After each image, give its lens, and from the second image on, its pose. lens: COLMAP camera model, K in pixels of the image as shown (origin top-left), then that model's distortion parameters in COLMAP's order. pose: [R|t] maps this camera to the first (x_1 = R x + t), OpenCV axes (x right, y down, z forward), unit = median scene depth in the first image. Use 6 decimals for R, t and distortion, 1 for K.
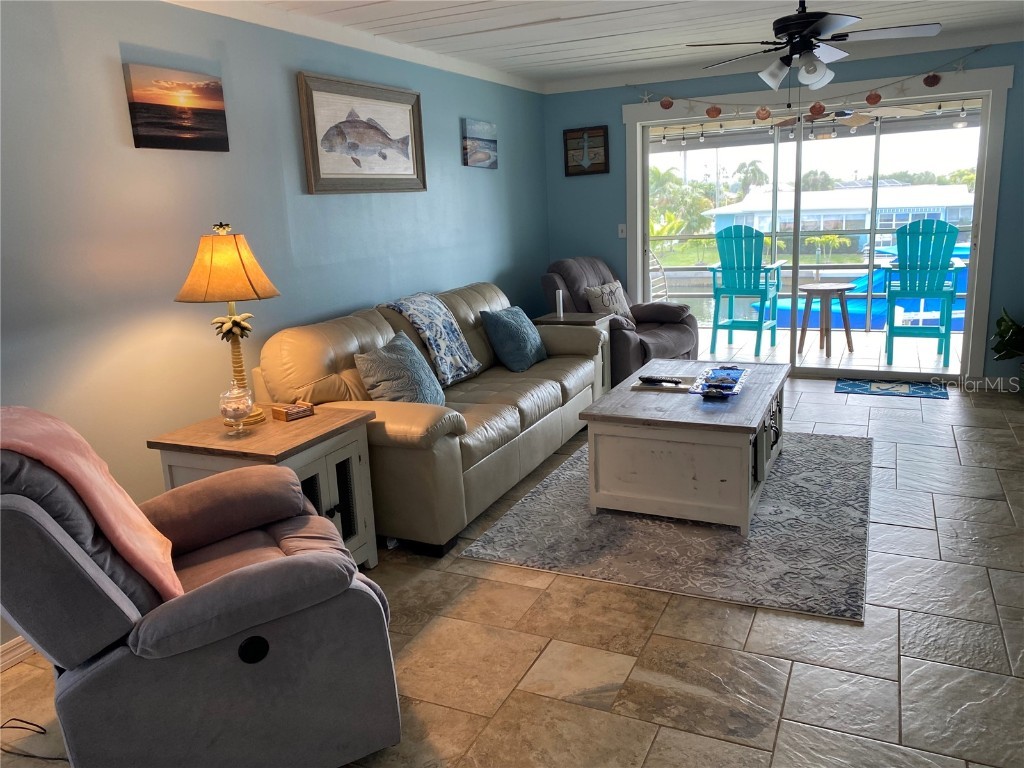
lens RADIAL K [[793.1, 0, 509.2], [0, 793.1, 371.0], [0, 0, 1]] dist [0.034081, -0.034155]
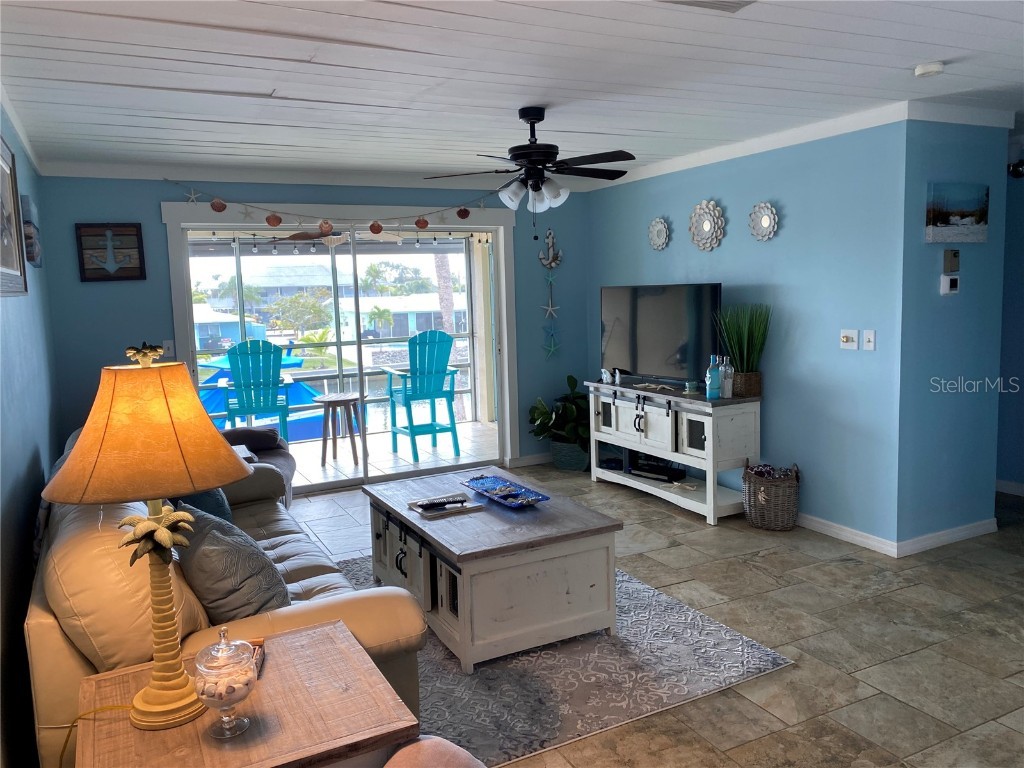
lens RADIAL K [[793.1, 0, 518.9], [0, 793.1, 364.9], [0, 0, 1]] dist [0.034081, -0.034155]
pose [[0.610168, -0.049392, 0.790731, -0.369232], [0.169016, 0.983194, -0.069008, -0.052840], [-0.774034, 0.175753, 0.608262, 0.278895]]
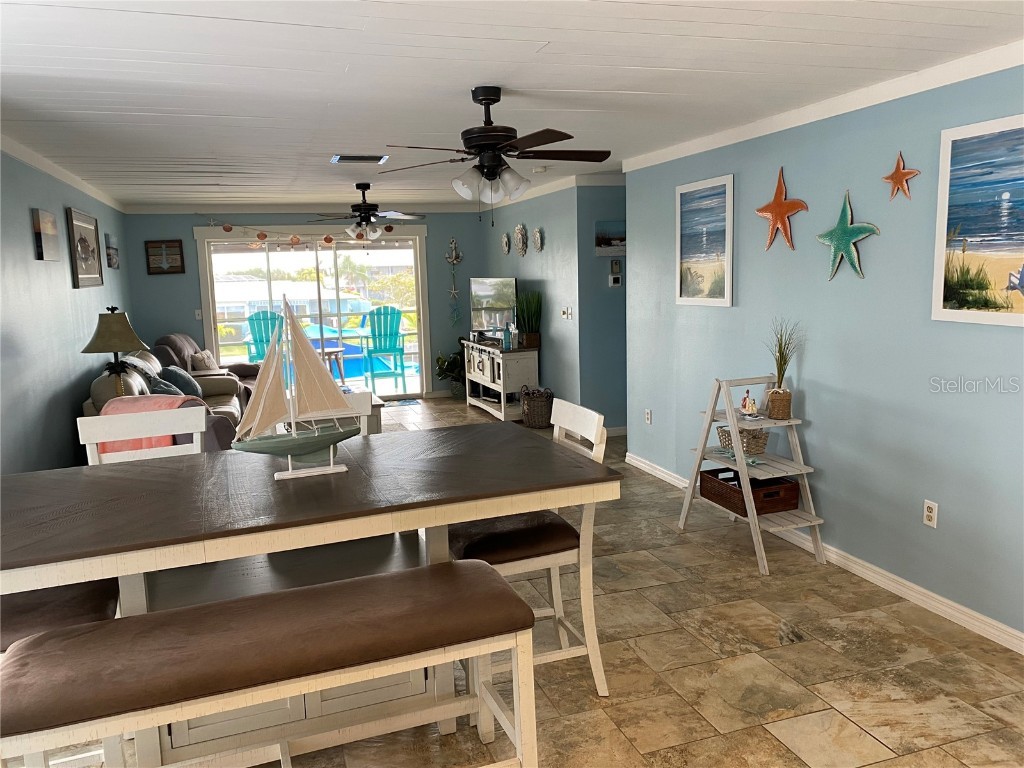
lens RADIAL K [[793.1, 0, 522.6], [0, 793.1, 382.0], [0, 0, 1]] dist [0.034081, -0.034155]
pose [[0.714888, -0.072817, 0.695437, -0.539484], [0.142577, 0.988848, -0.043026, 0.098003], [-0.684548, 0.129912, 0.717298, -0.451641]]
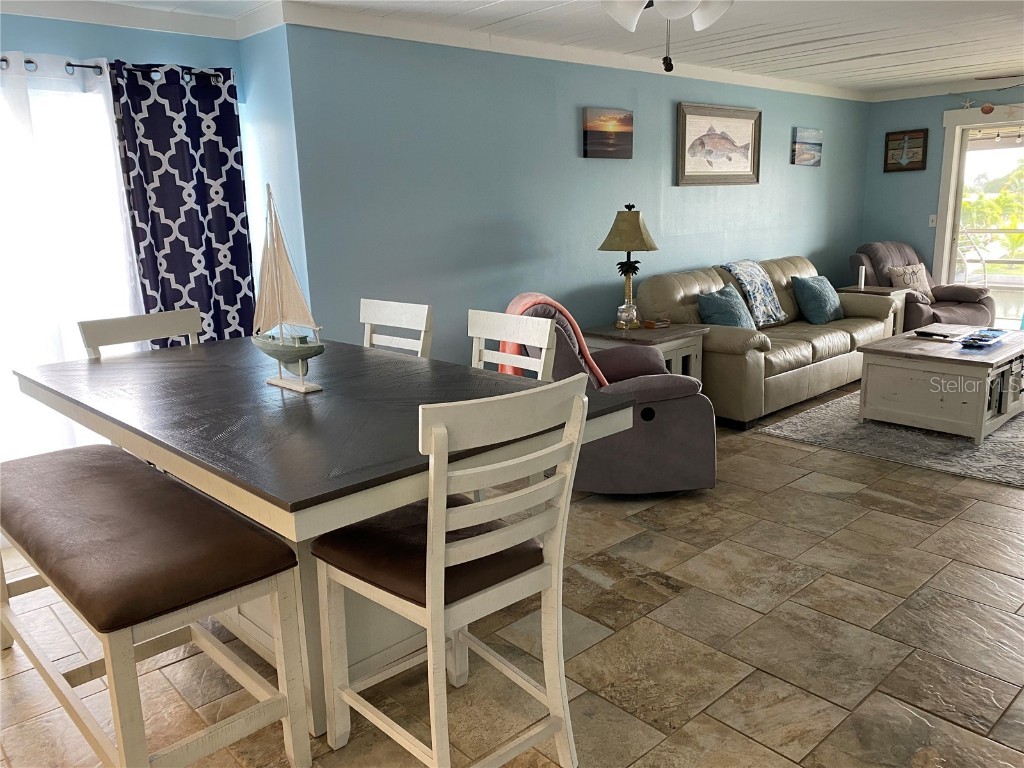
lens RADIAL K [[793.1, 0, 517.2], [0, 793.1, 372.9], [0, 0, 1]] dist [0.034081, -0.034155]
pose [[0.927198, 0.102900, -0.360159, 0.031232], [-0.097385, 0.994684, 0.033479, 0.077068], [0.361689, 0.004033, 0.932290, -0.361551]]
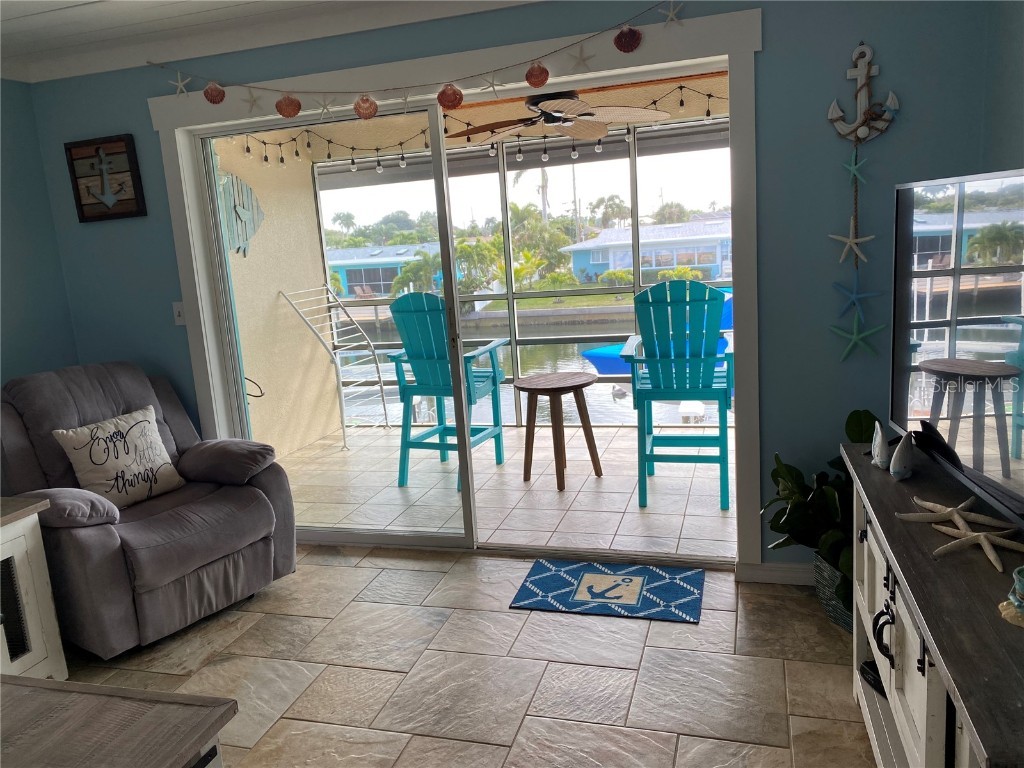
lens RADIAL K [[793.1, 0, 498.0], [0, 793.1, 365.1], [0, 0, 1]] dist [0.034081, -0.034155]
pose [[0.990491, -0.045922, 0.129687, 0.376453], [0.052674, 0.997403, -0.049127, -0.125678], [-0.127095, 0.055491, 0.990337, 0.506934]]
